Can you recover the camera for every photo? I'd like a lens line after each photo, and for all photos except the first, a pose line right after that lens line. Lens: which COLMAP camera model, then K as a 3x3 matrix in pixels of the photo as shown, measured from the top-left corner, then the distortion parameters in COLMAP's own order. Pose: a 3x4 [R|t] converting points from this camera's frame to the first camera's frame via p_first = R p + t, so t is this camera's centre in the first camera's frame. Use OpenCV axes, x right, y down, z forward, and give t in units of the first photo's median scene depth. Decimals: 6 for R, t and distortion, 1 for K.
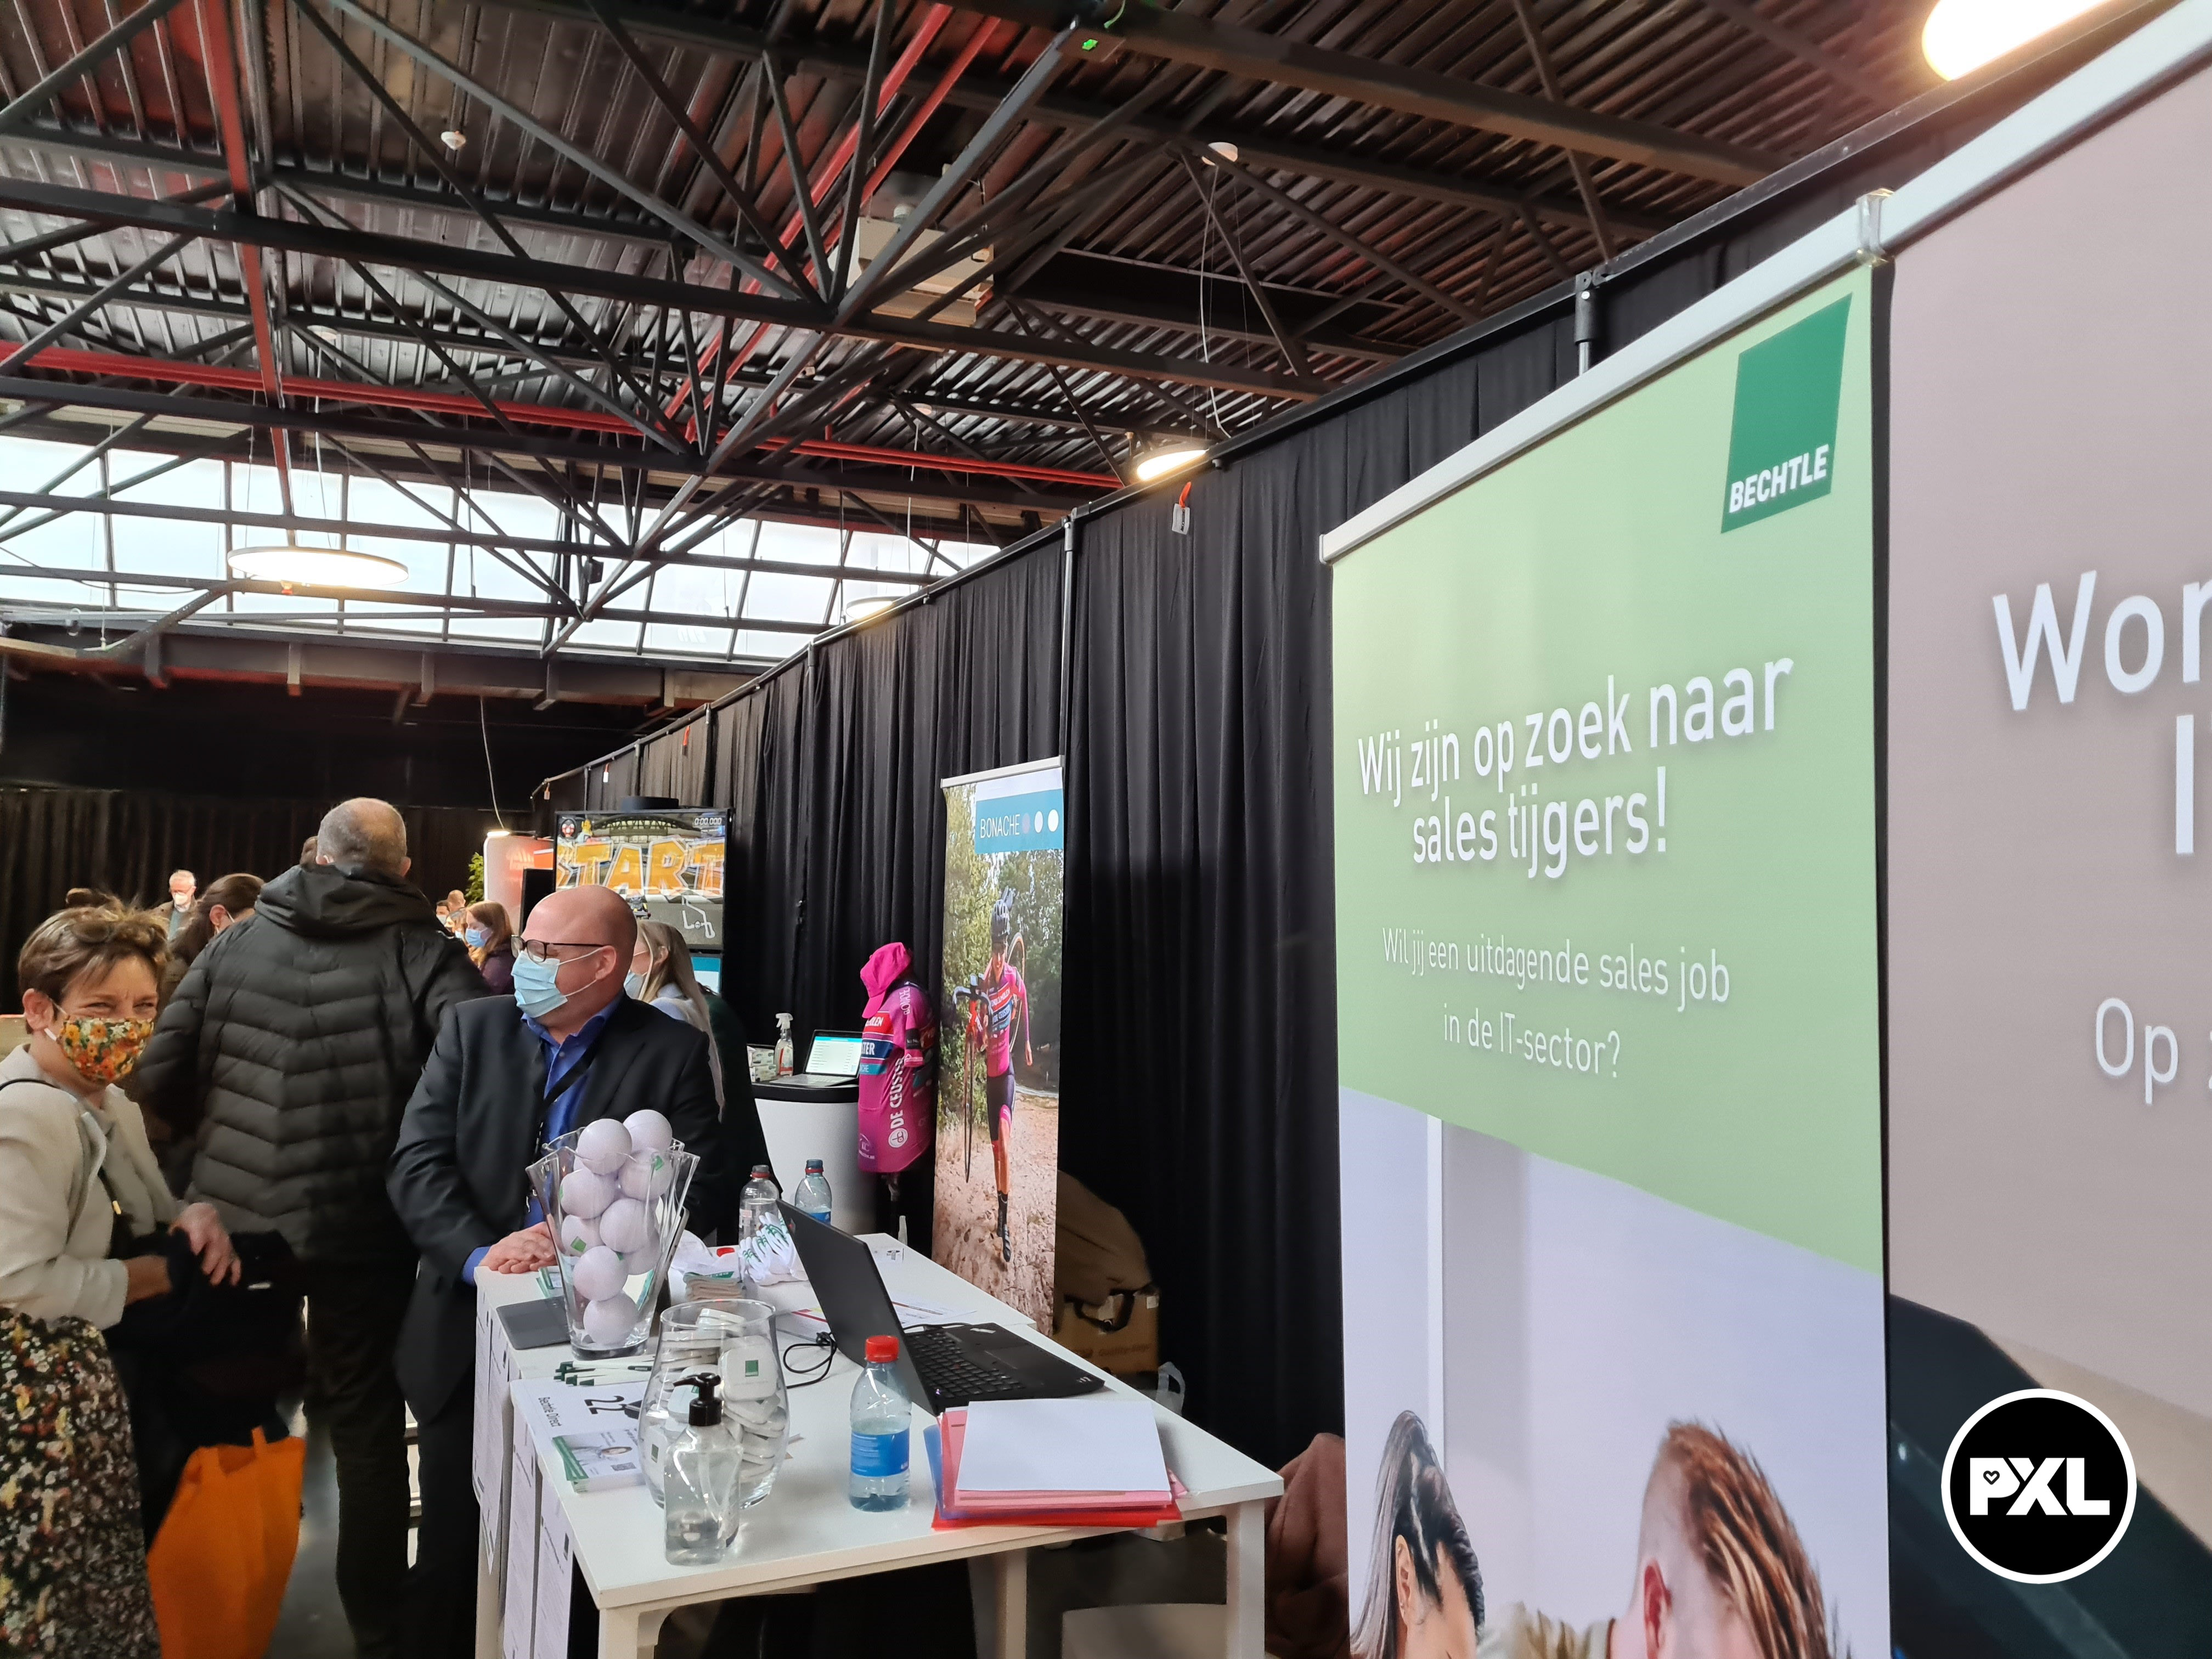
lens RADIAL K [[1657.8, 0, 1104.2], [0, 1657.8, 822.4], [0, 0, 1]] dist [0.045964, -0.033896]
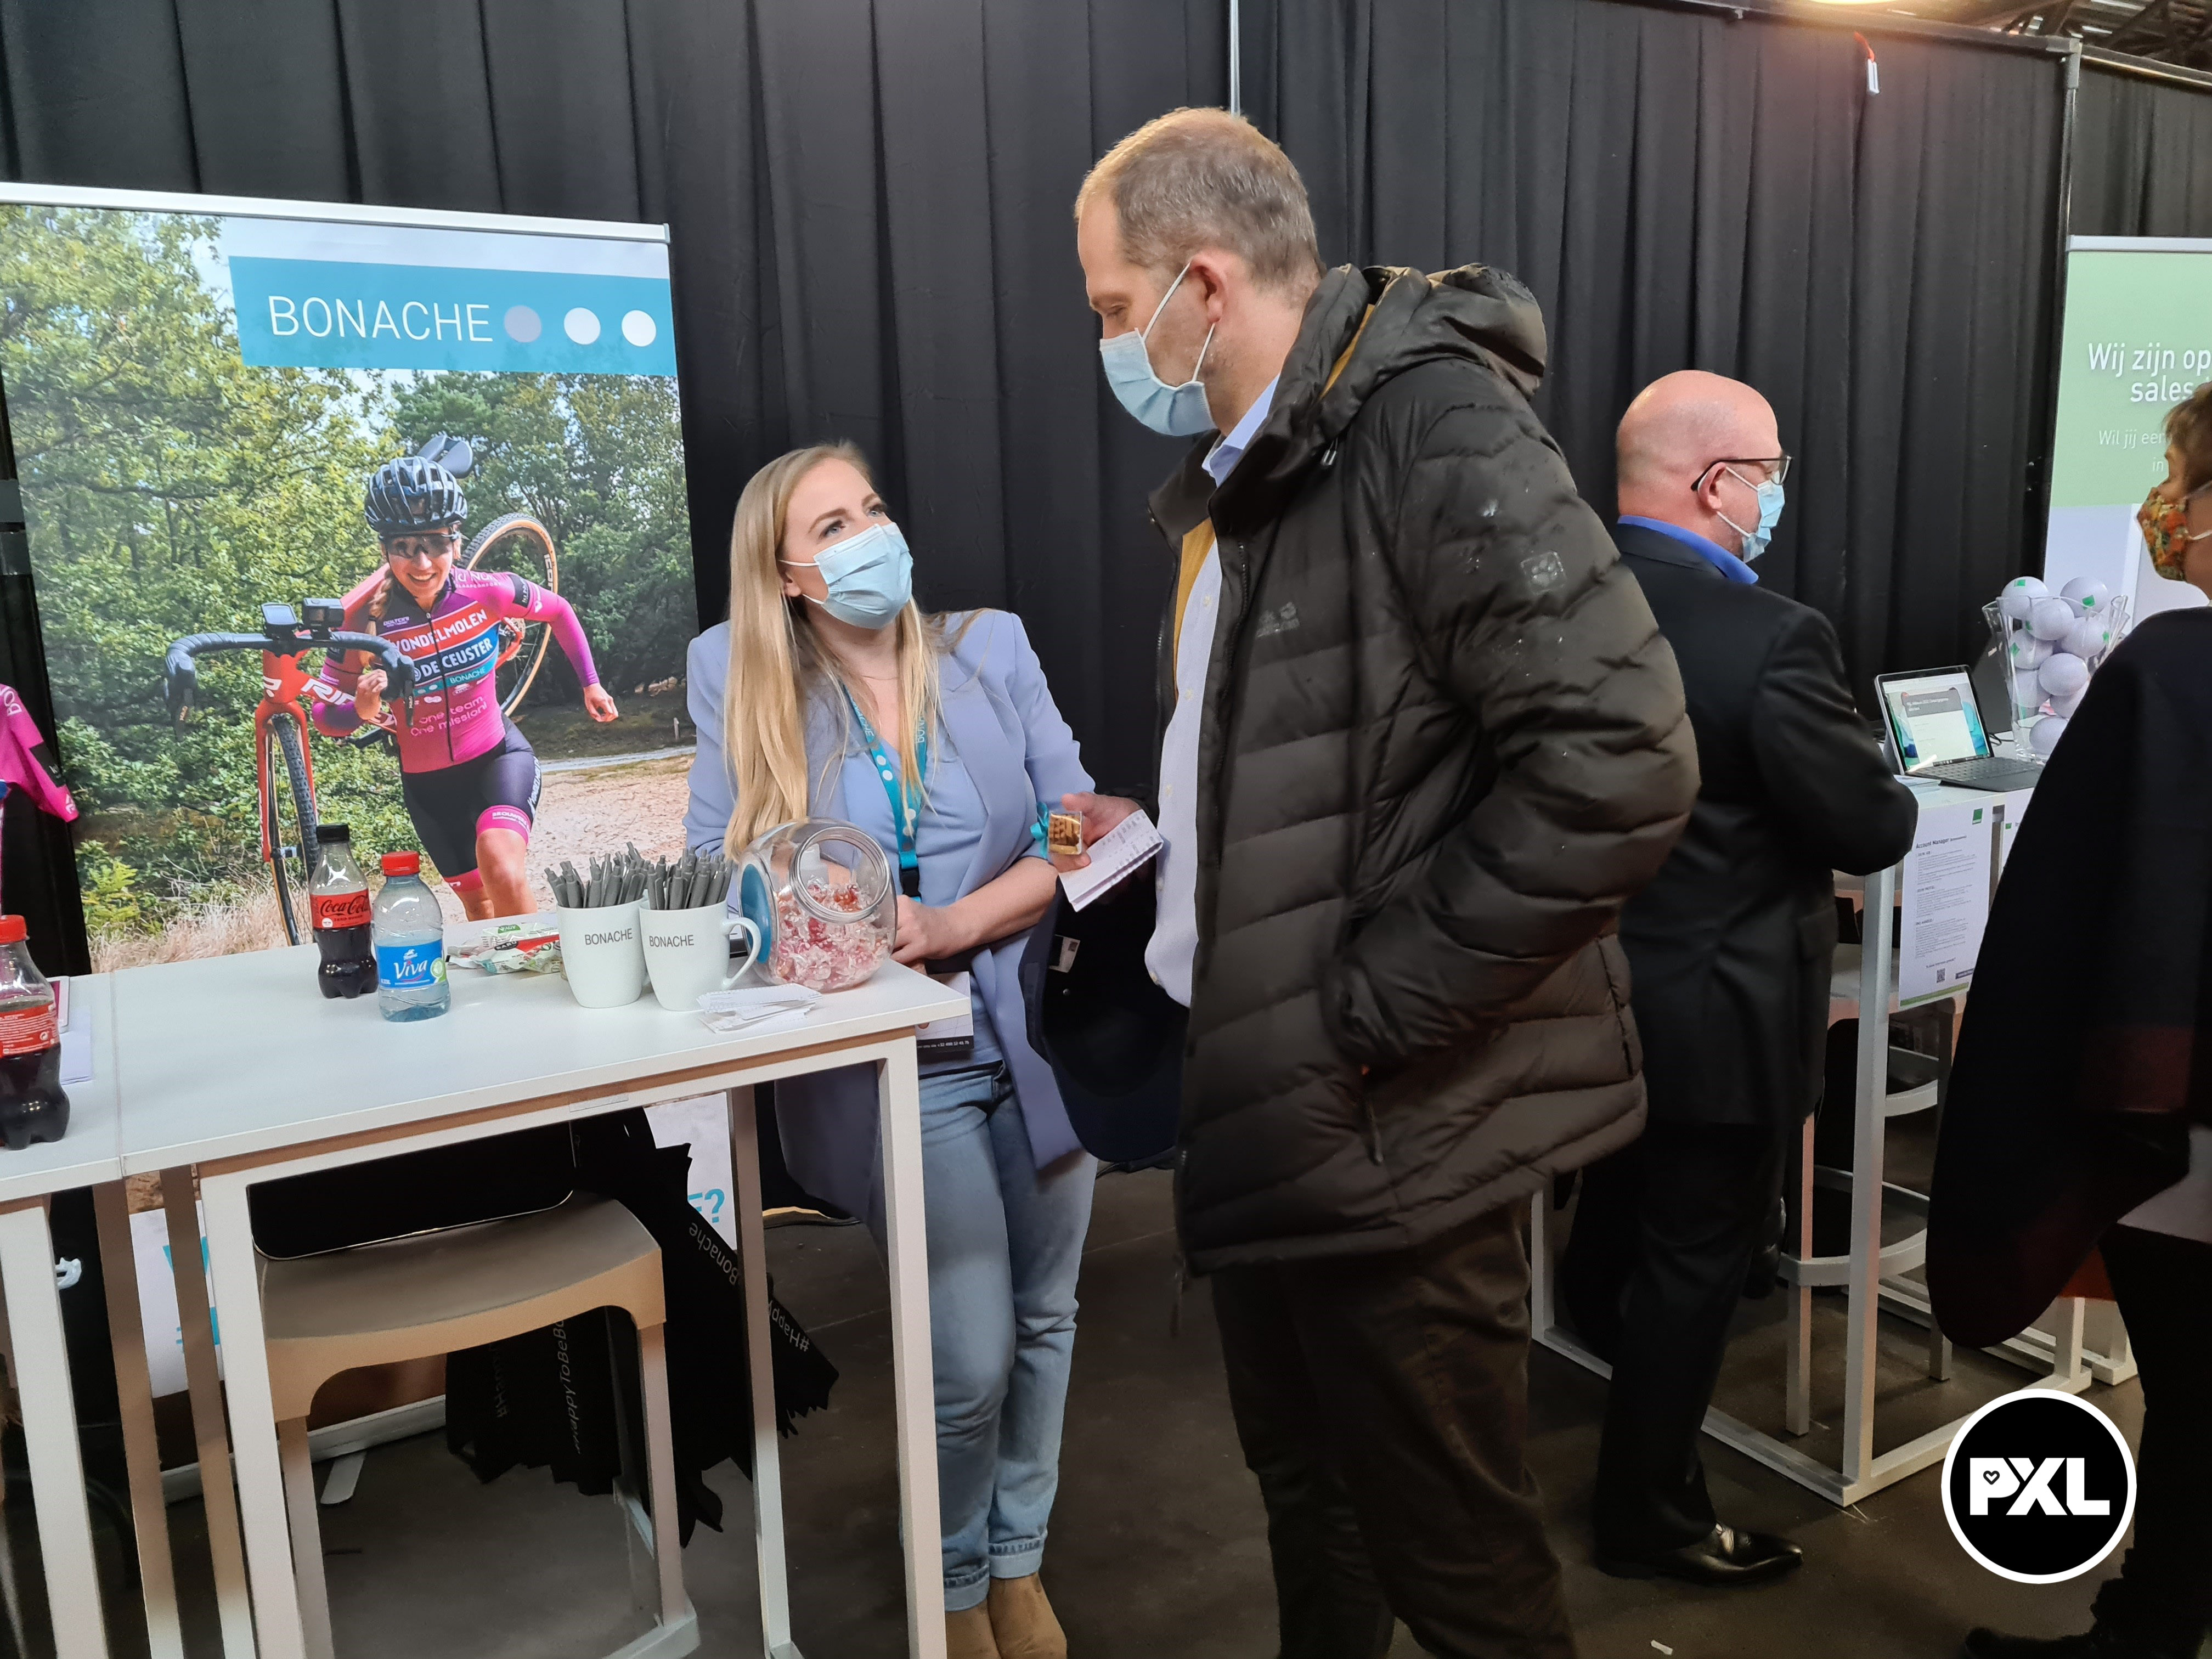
lens RADIAL K [[1657.8, 0, 1103.2], [0, 1657.8, 832.9], [0, 0, 1]] dist [0.045964, -0.033896]
pose [[-0.093043, -0.173403, 0.980446, -0.675012], [-0.011147, 0.984837, 0.173122, 0.072900], [-0.995600, 0.005179, -0.093565, 0.840145]]
